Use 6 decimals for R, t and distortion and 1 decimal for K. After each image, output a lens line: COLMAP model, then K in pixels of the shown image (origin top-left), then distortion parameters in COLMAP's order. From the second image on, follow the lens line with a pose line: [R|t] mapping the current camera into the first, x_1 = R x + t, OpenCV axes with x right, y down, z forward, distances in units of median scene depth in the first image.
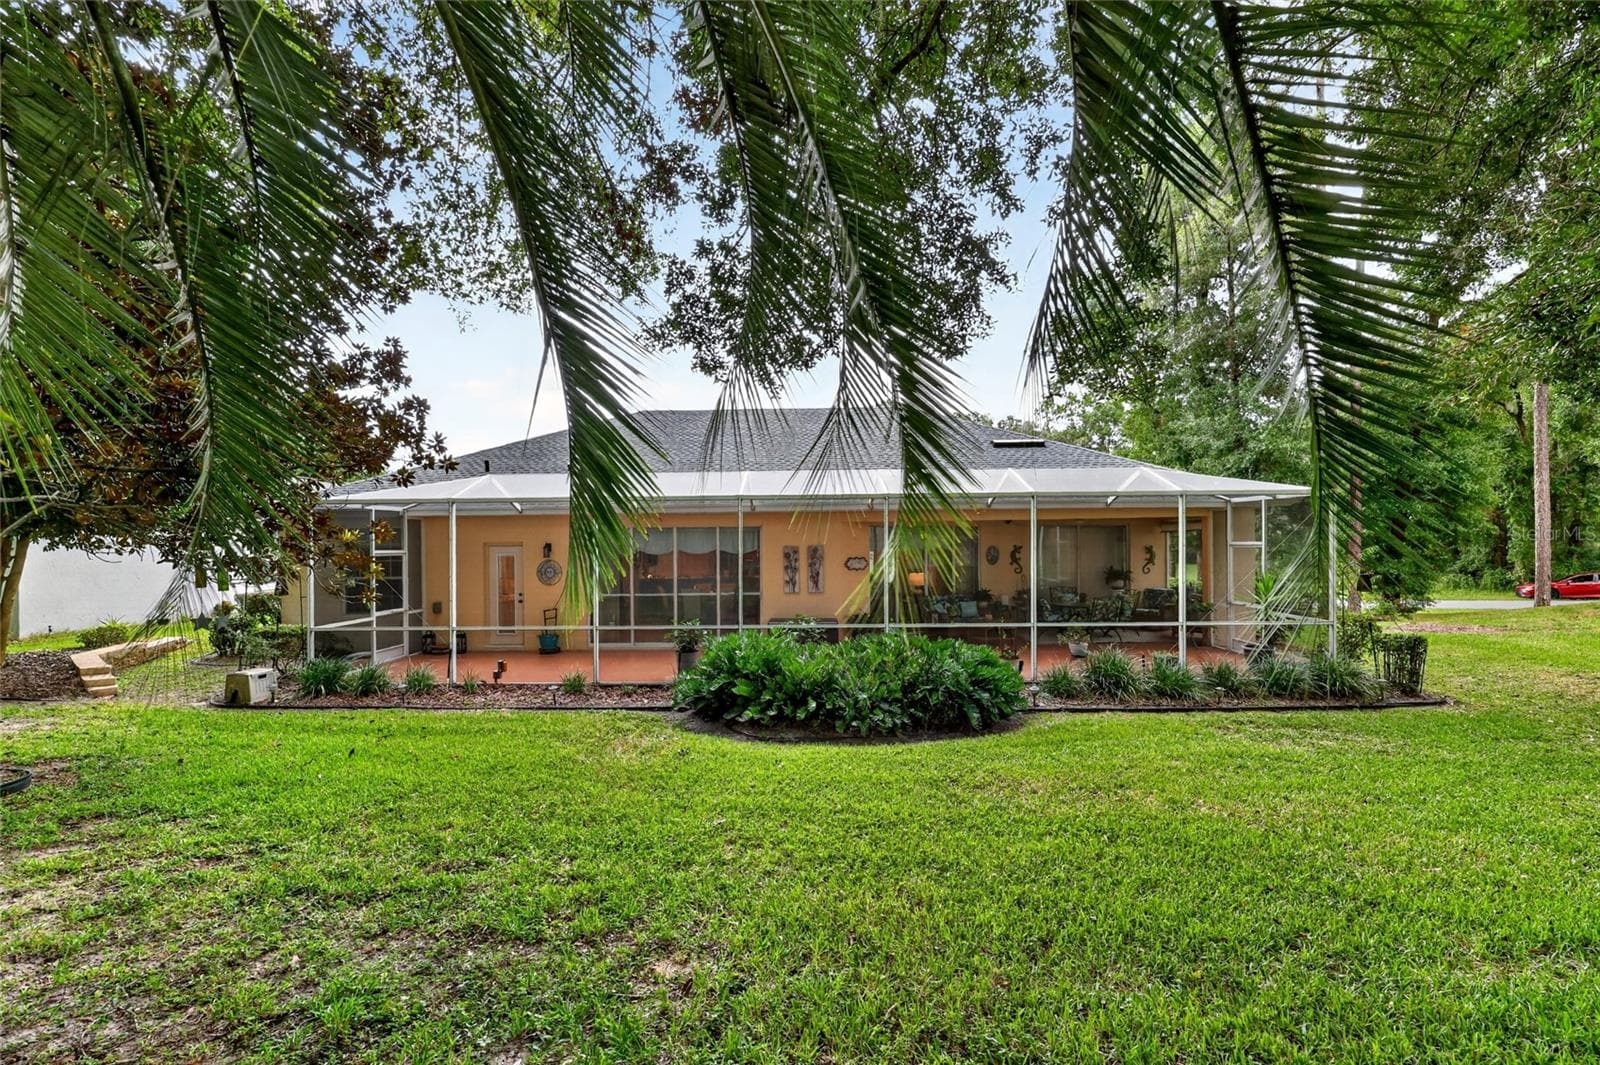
lens RADIAL K [[663.6, 0, 793.7], [0, 663.6, 532.6], [0, 0, 1]] dist [0.001280, 0.000123]
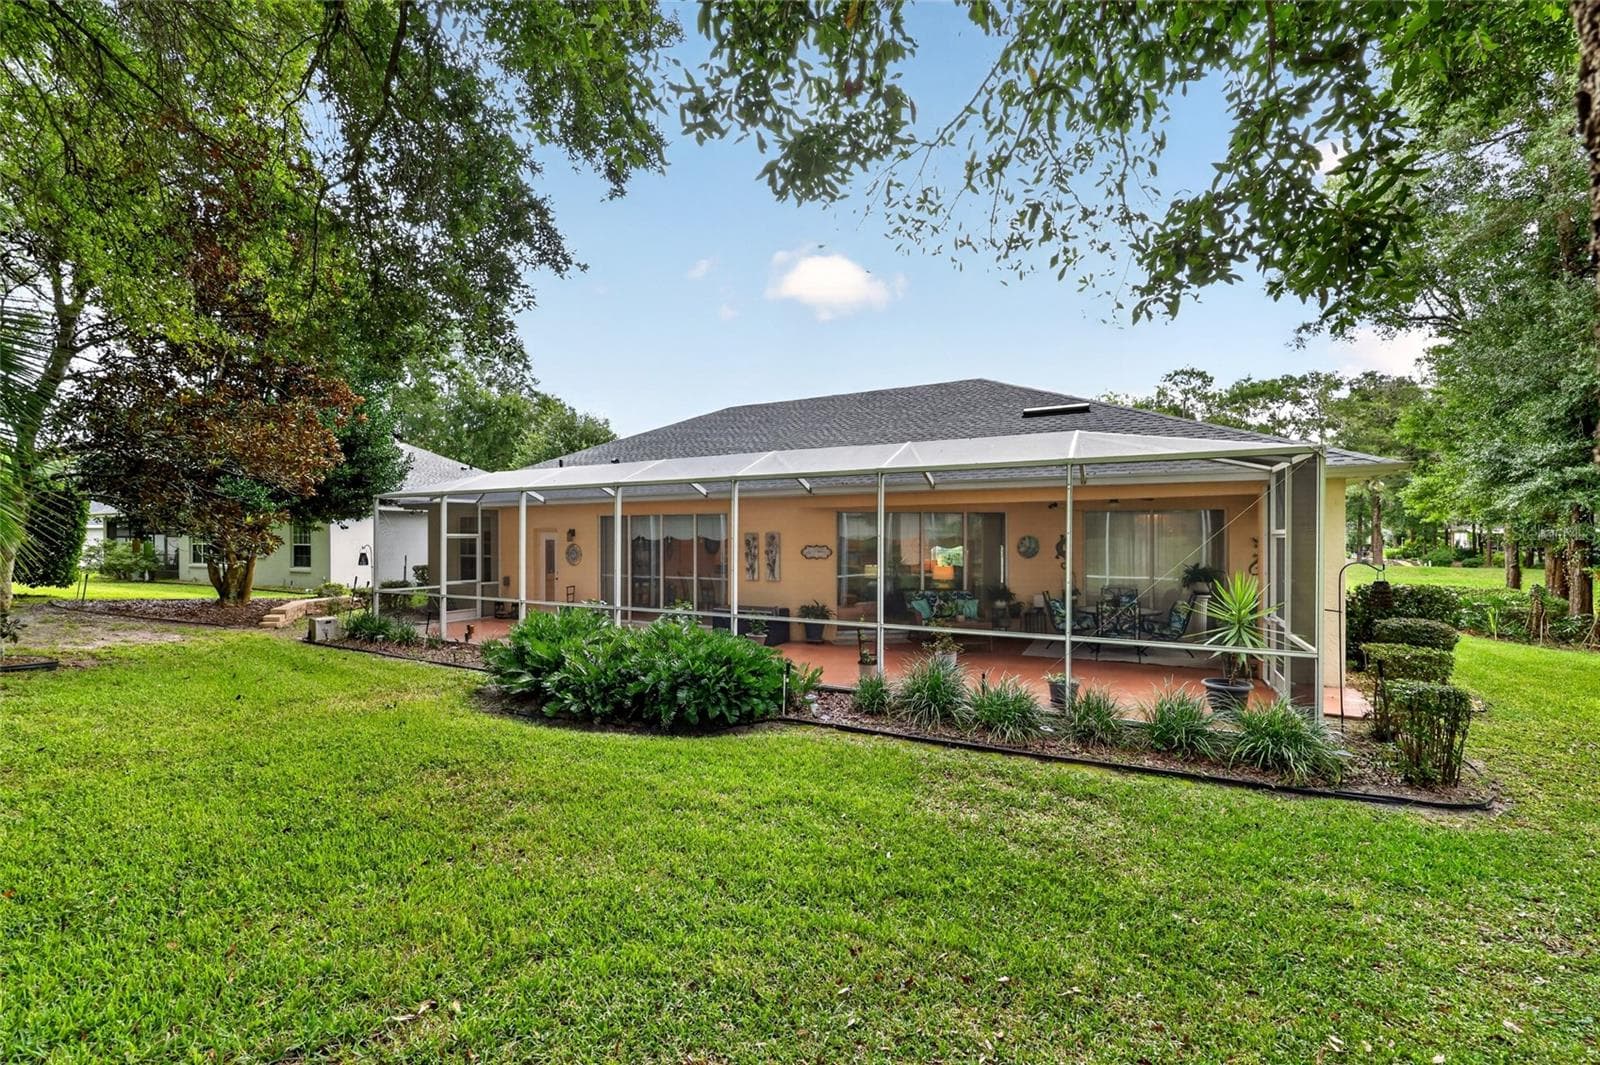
lens RADIAL K [[663.6, 0, 793.7], [0, 663.6, 532.6], [0, 0, 1]] dist [0.001280, 0.000123]
pose [[0.893621, 0.006044, -0.448782, 0.497347], [-0.001748, 0.999949, 0.009986, 0.009959], [0.448819, -0.008140, 0.893585, 0.145931]]
